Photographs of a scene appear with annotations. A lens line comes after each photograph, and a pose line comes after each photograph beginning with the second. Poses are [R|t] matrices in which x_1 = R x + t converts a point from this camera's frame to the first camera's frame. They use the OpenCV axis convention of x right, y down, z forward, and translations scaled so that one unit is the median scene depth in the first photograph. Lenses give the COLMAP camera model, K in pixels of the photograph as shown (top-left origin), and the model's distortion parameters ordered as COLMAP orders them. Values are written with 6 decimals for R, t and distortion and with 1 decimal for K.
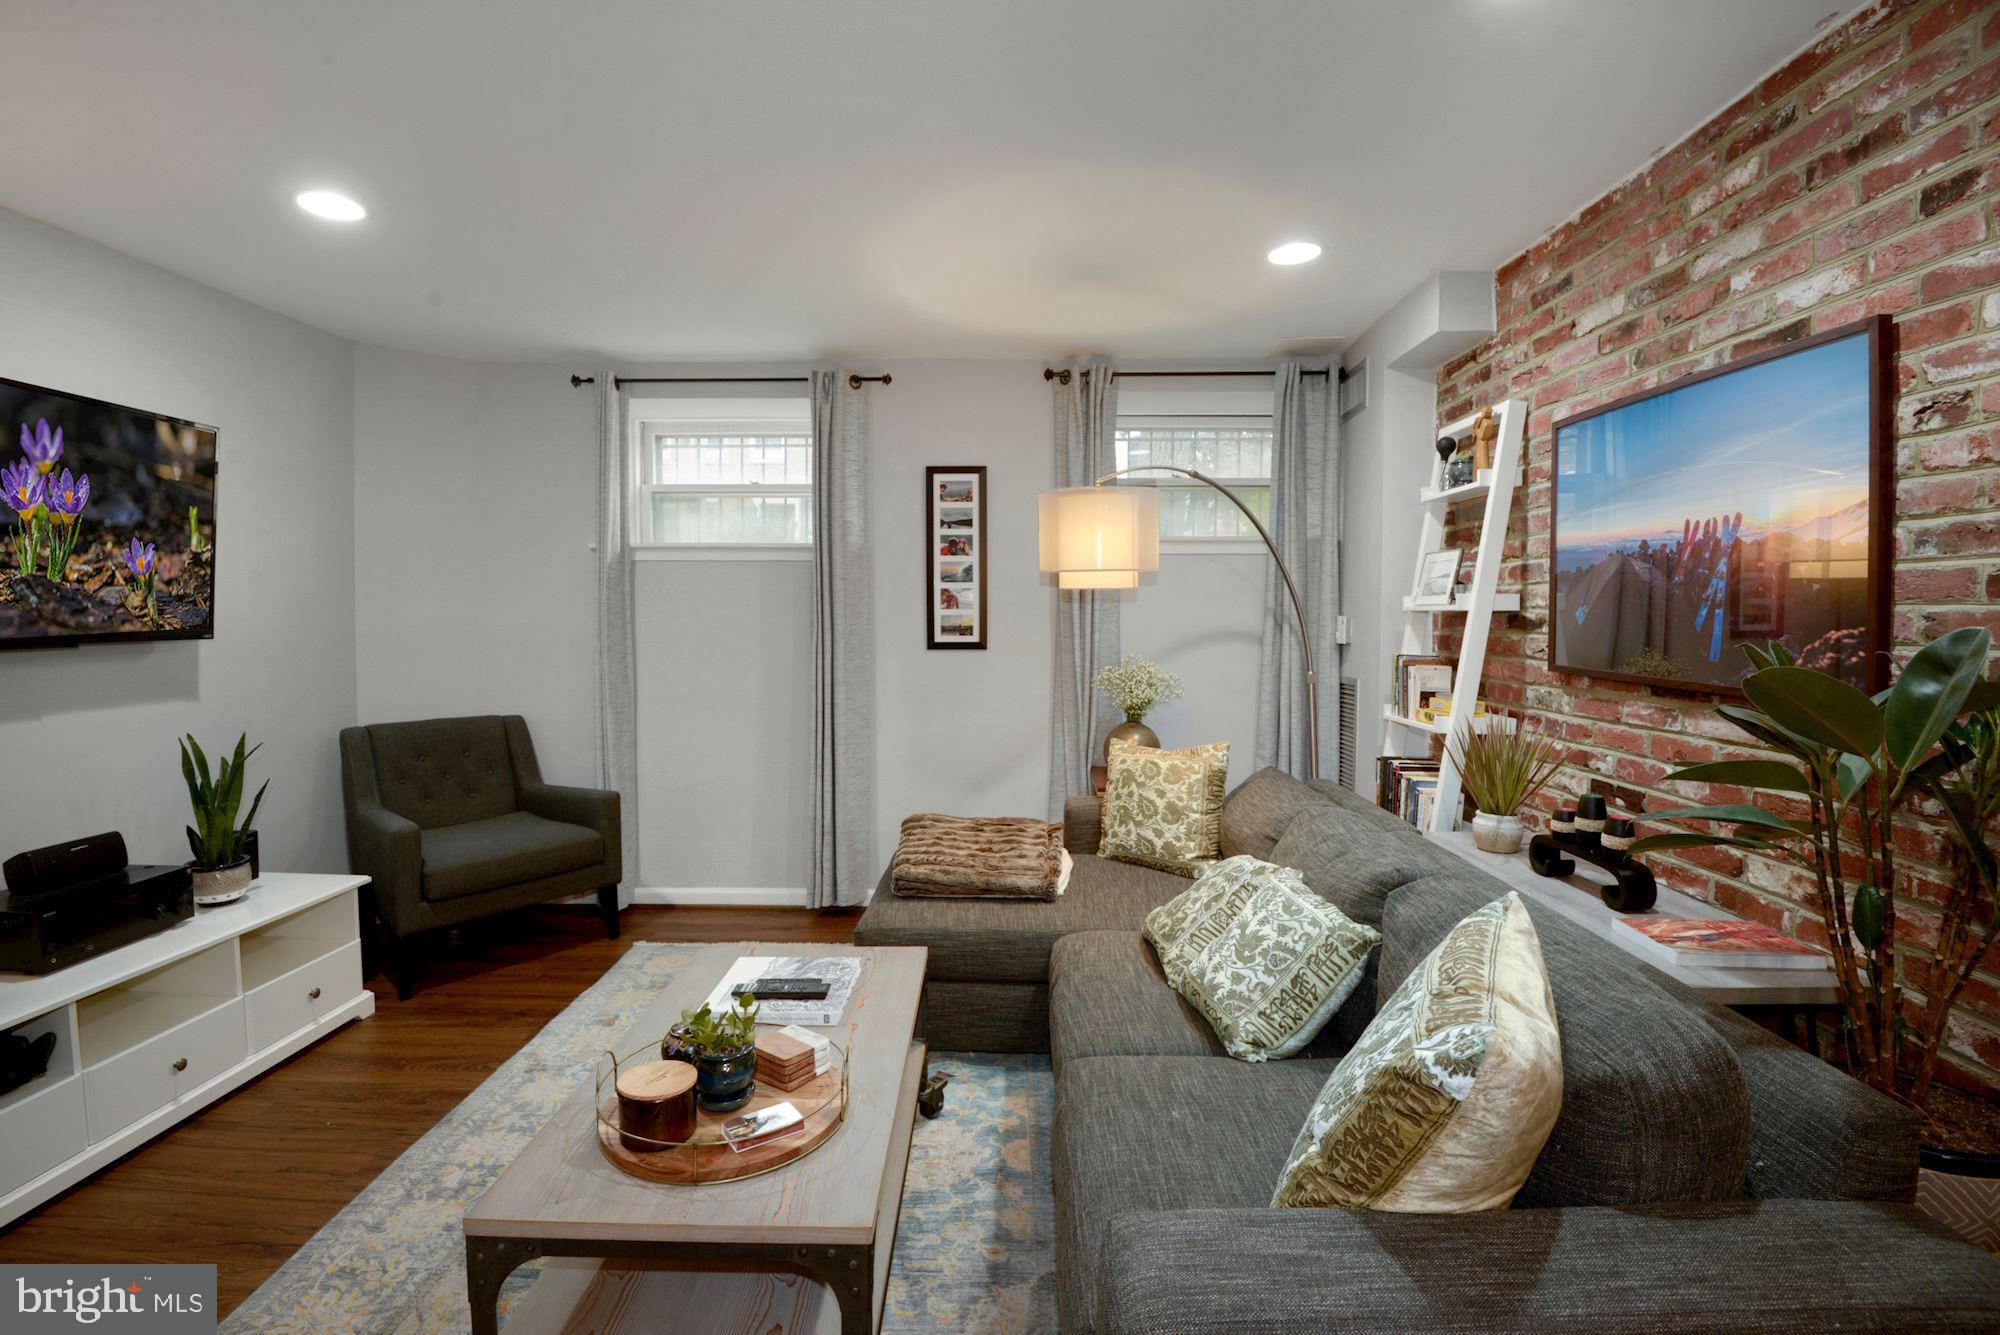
lens RADIAL K [[931.4, 0, 995.0], [0, 931.4, 641.0], [0, 0, 1]] dist [-0.041135, -0.000488]
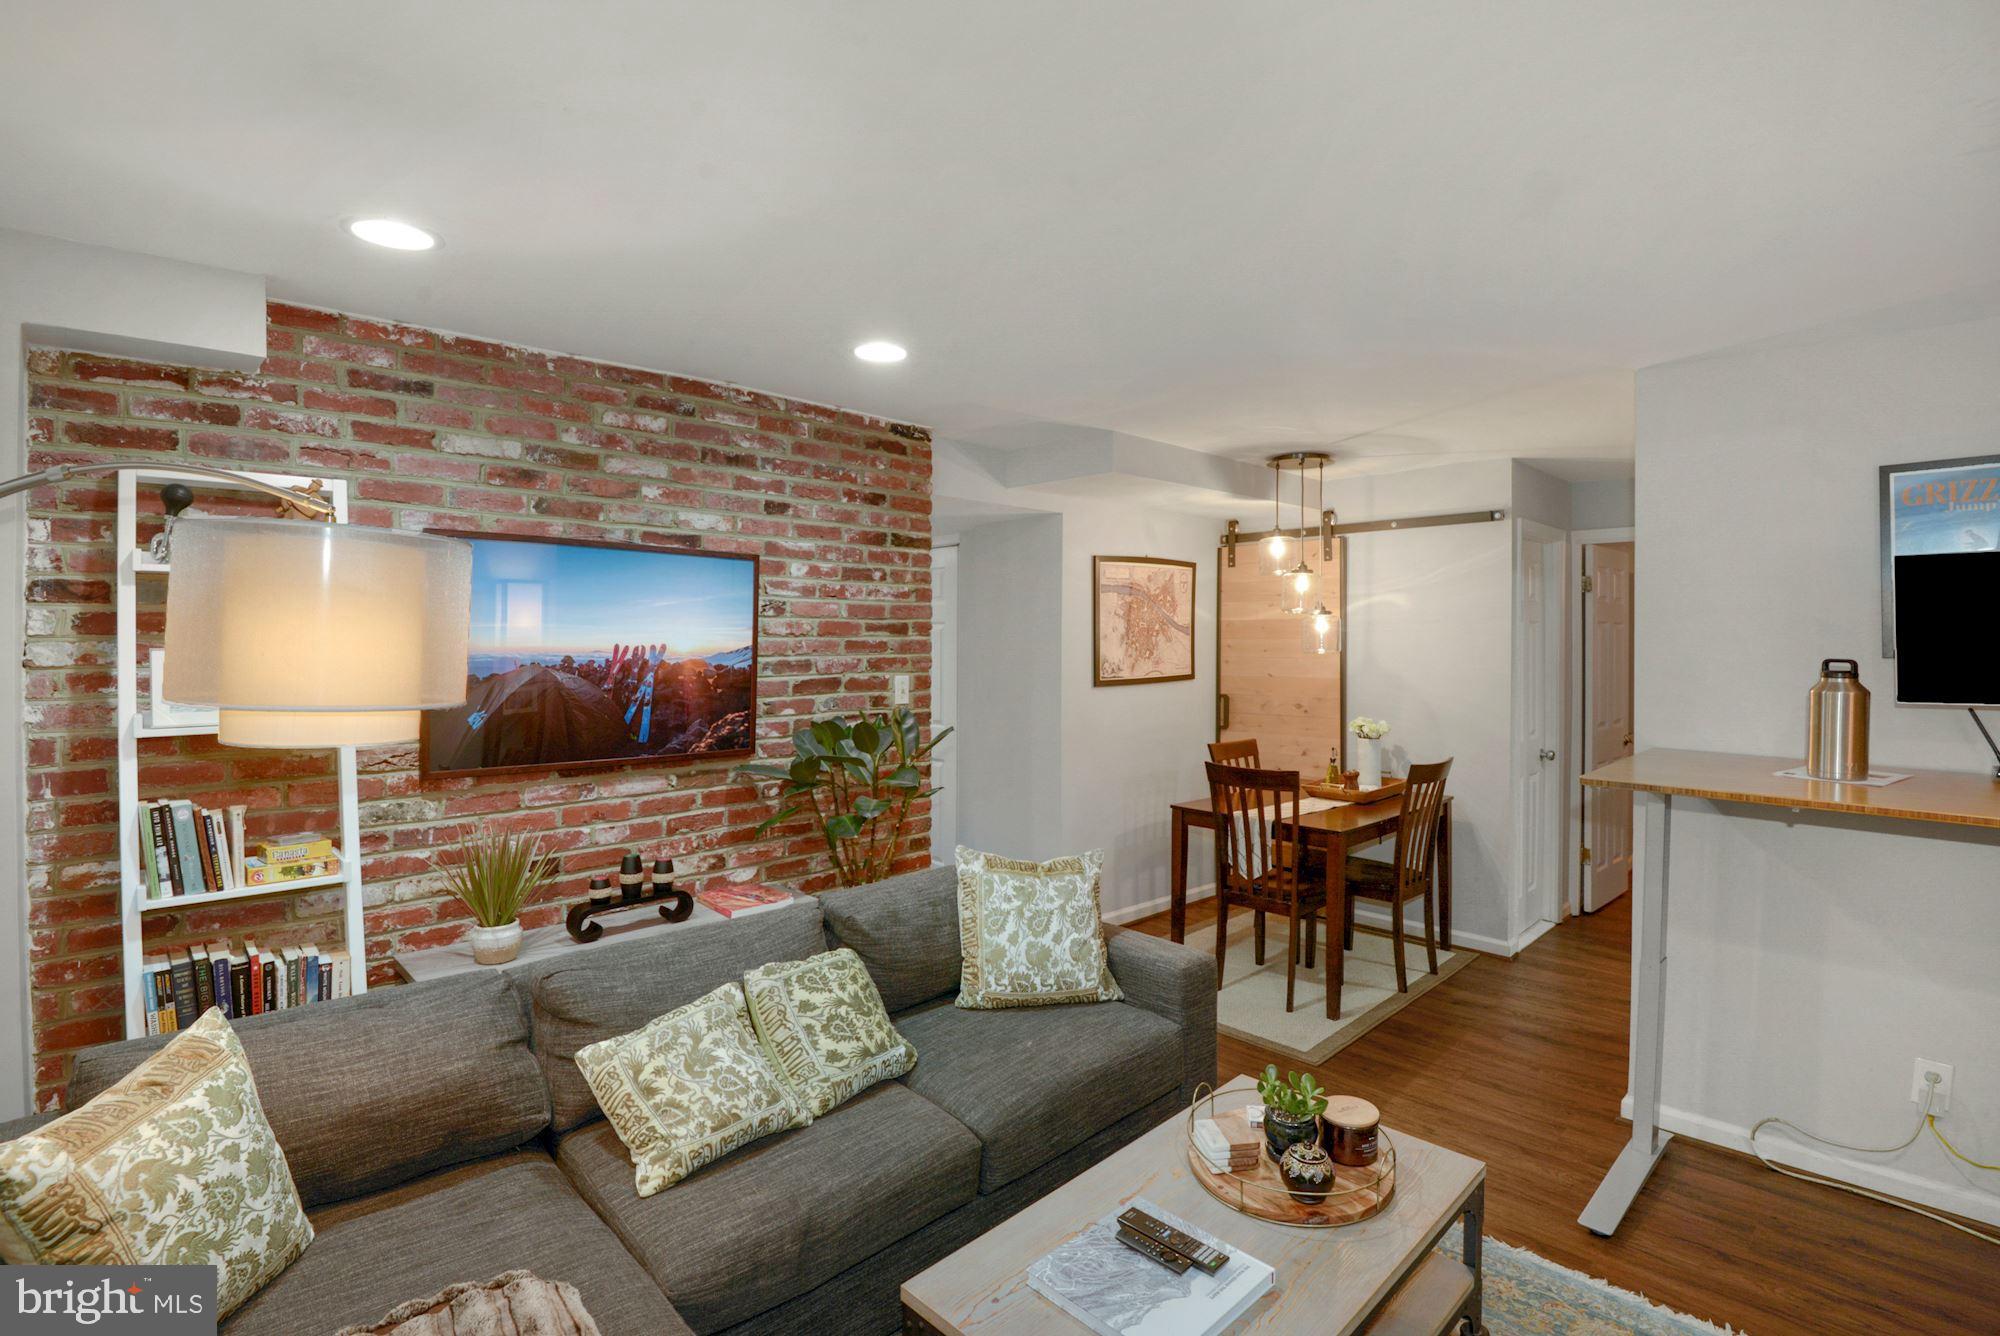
lens RADIAL K [[987.4, 0, 981.5], [0, 987.4, 618.8], [0, 0, 1]] dist [-0.037800, 0.000709]
pose [[-0.707447, 0.000070, 0.706767, -0.575738], [0.015375, 0.999765, 0.015291, -0.152776], [-0.706599, 0.021684, -0.707282, 1.365673]]
